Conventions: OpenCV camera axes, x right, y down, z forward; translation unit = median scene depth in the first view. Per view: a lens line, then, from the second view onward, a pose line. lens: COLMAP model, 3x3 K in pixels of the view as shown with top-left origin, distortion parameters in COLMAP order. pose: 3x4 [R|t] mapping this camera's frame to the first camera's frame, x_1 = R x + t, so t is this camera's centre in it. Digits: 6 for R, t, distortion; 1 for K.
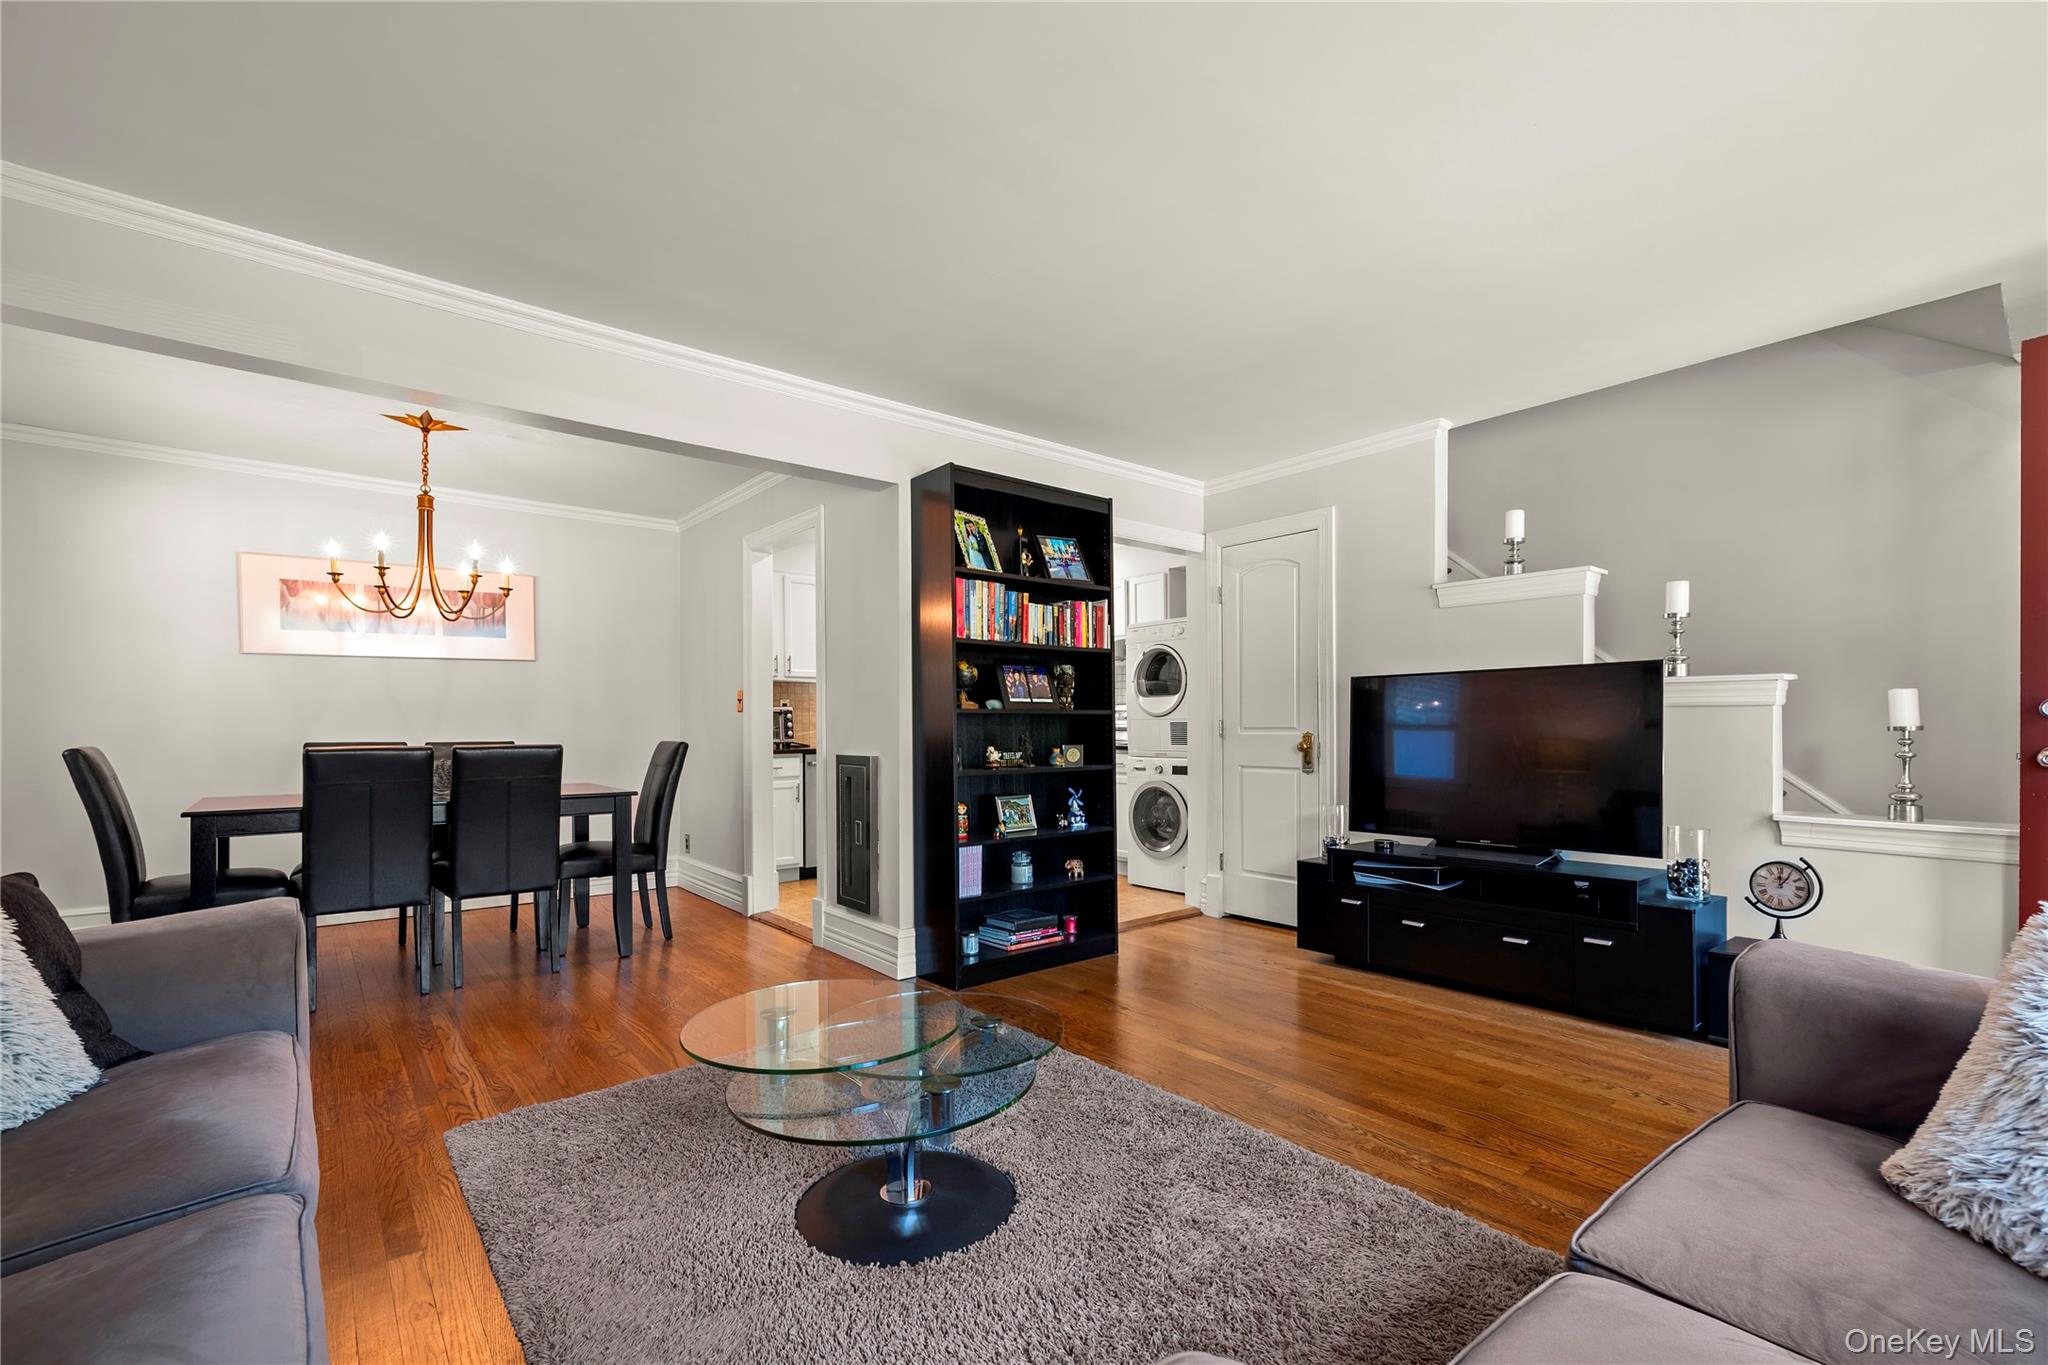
lens RADIAL K [[879.7, 0, 1042.9], [0, 879.7, 734.0], [0, 0, 1]] dist [-0.002897, 0.000676]
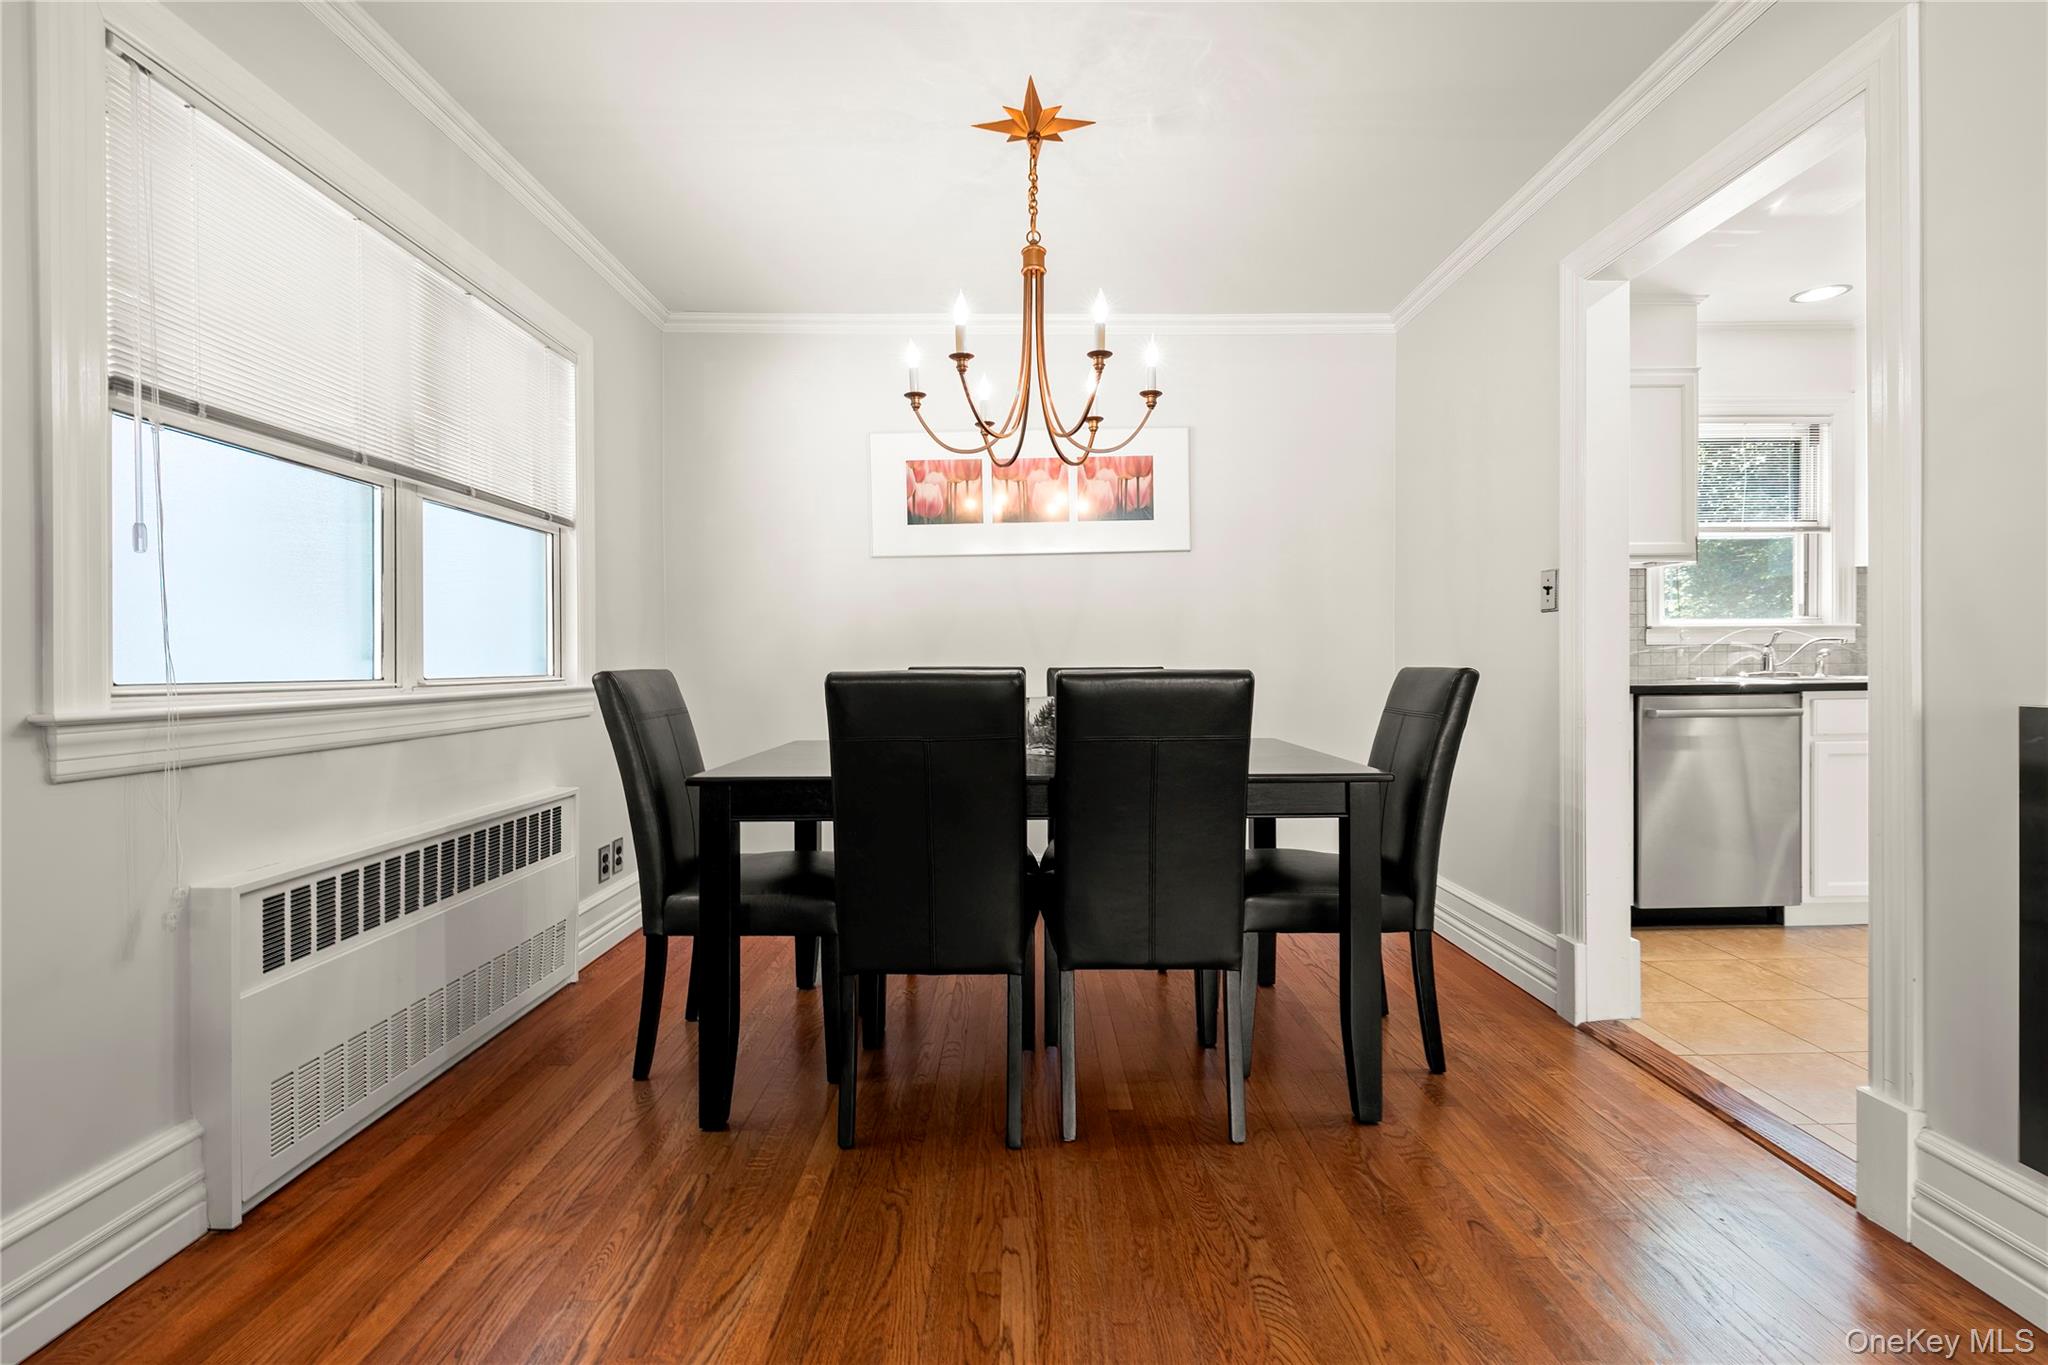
lens RADIAL K [[879.7, 0, 1019.2], [0, 879.7, 665.0], [0, 0, 1]] dist [-0.002897, 0.000676]
pose [[0.762160, 0.001353, -0.647388, -0.291492], [-0.003261, 0.999993, -0.001750, 0.009230], [0.647381, 0.003445, 0.762159, 0.484954]]
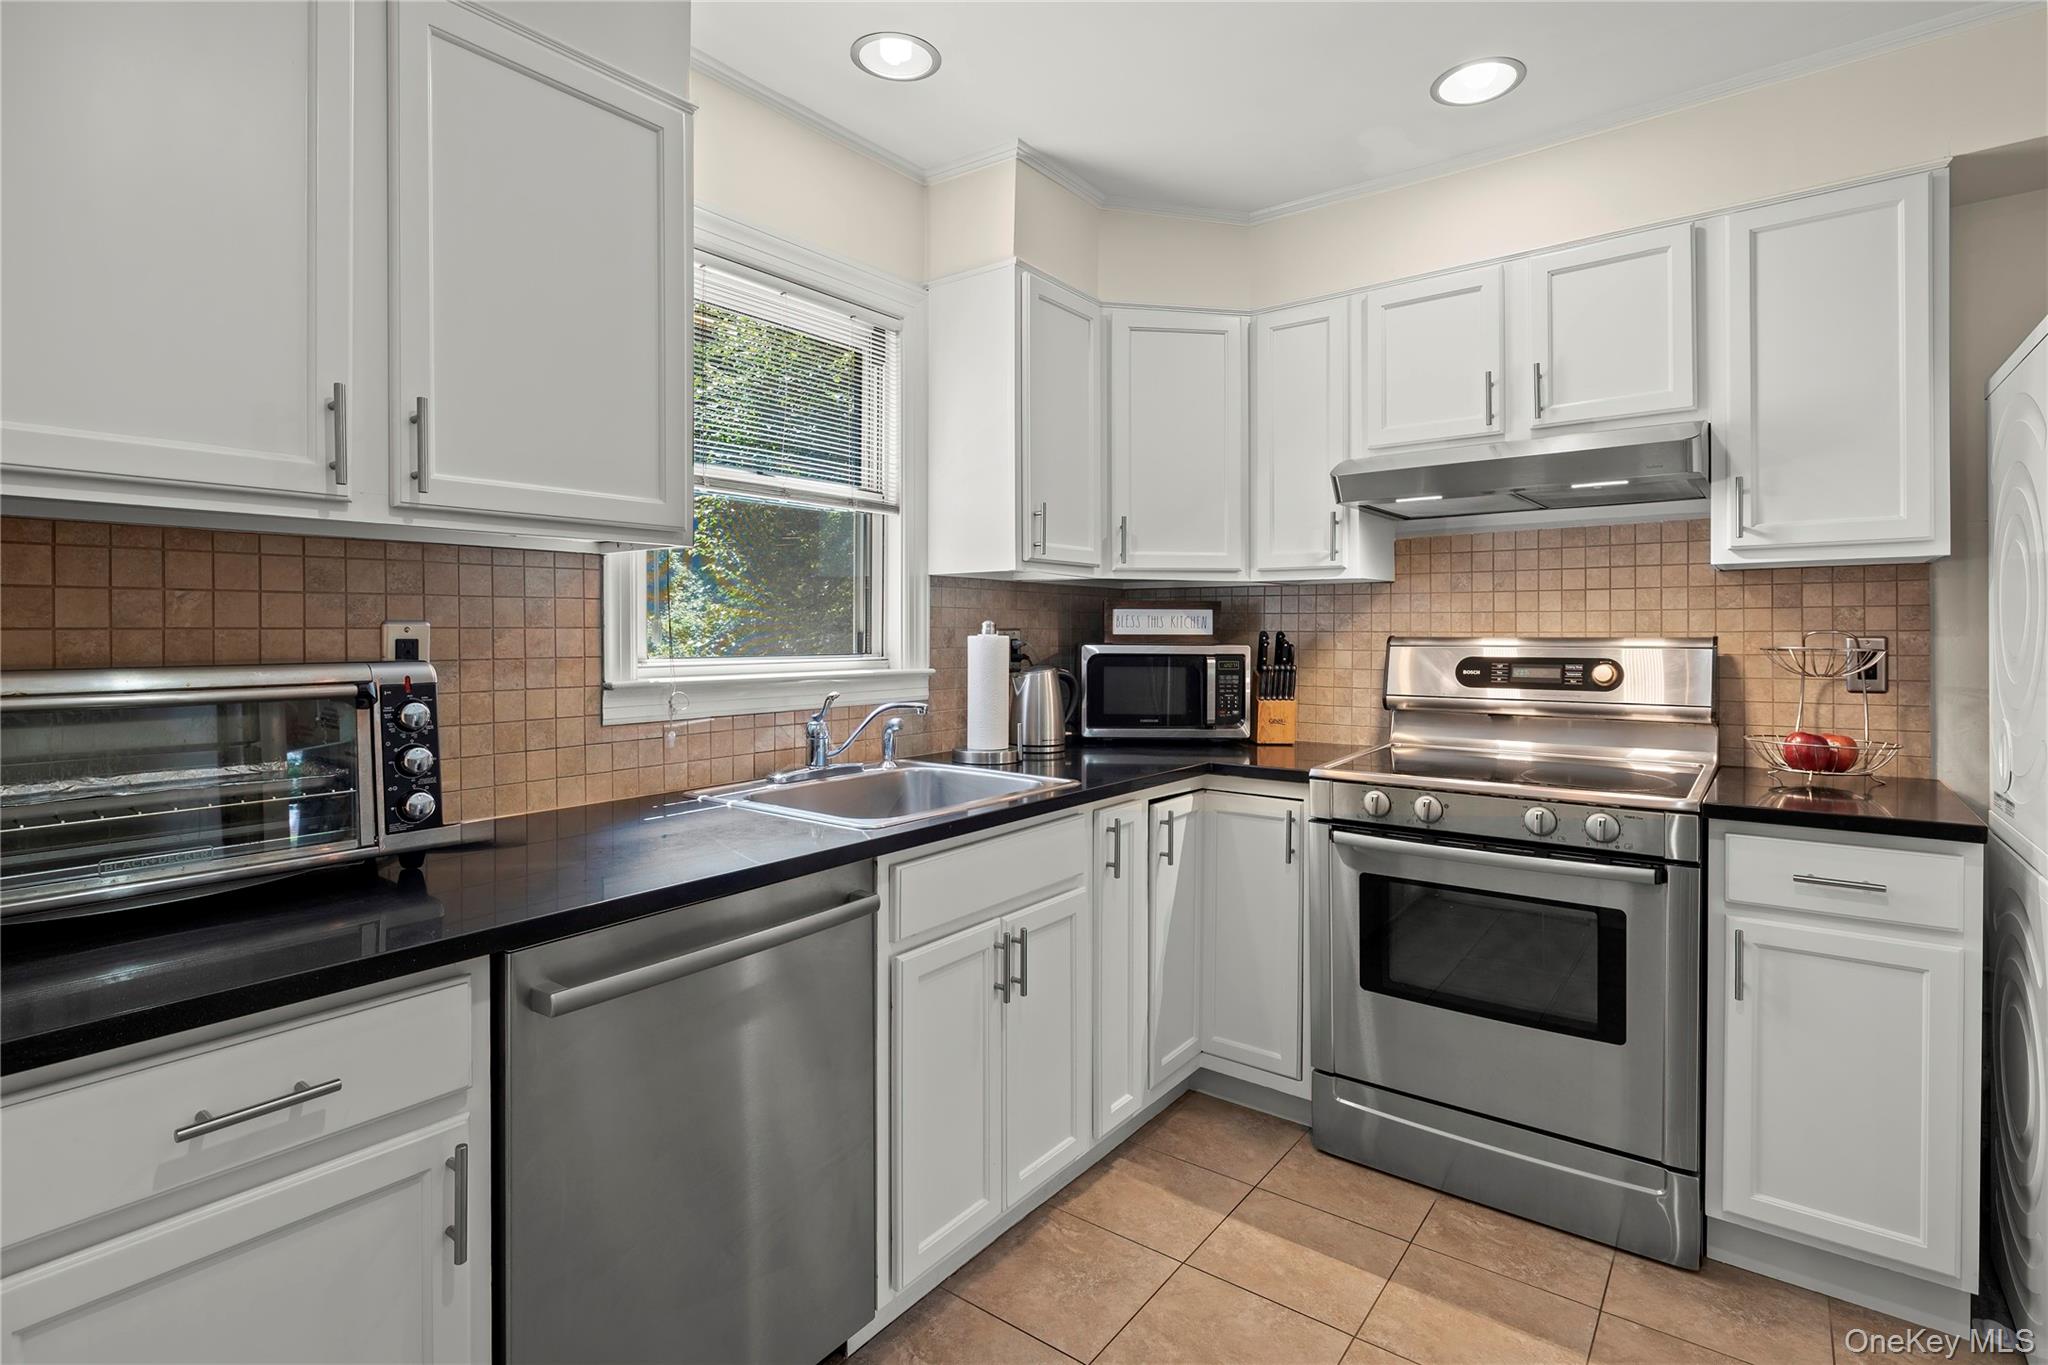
lens RADIAL K [[956.8, 0, 1044.9], [0, 956.8, 632.6], [0, 0, 1]] dist [-0.004761, -0.000555]
pose [[0.971891, 0.000900, 0.235431, -0.291160], [0.000546, 0.999981, -0.006076, -0.052487], [-0.235432, 0.006034, 0.971872, 1.090733]]
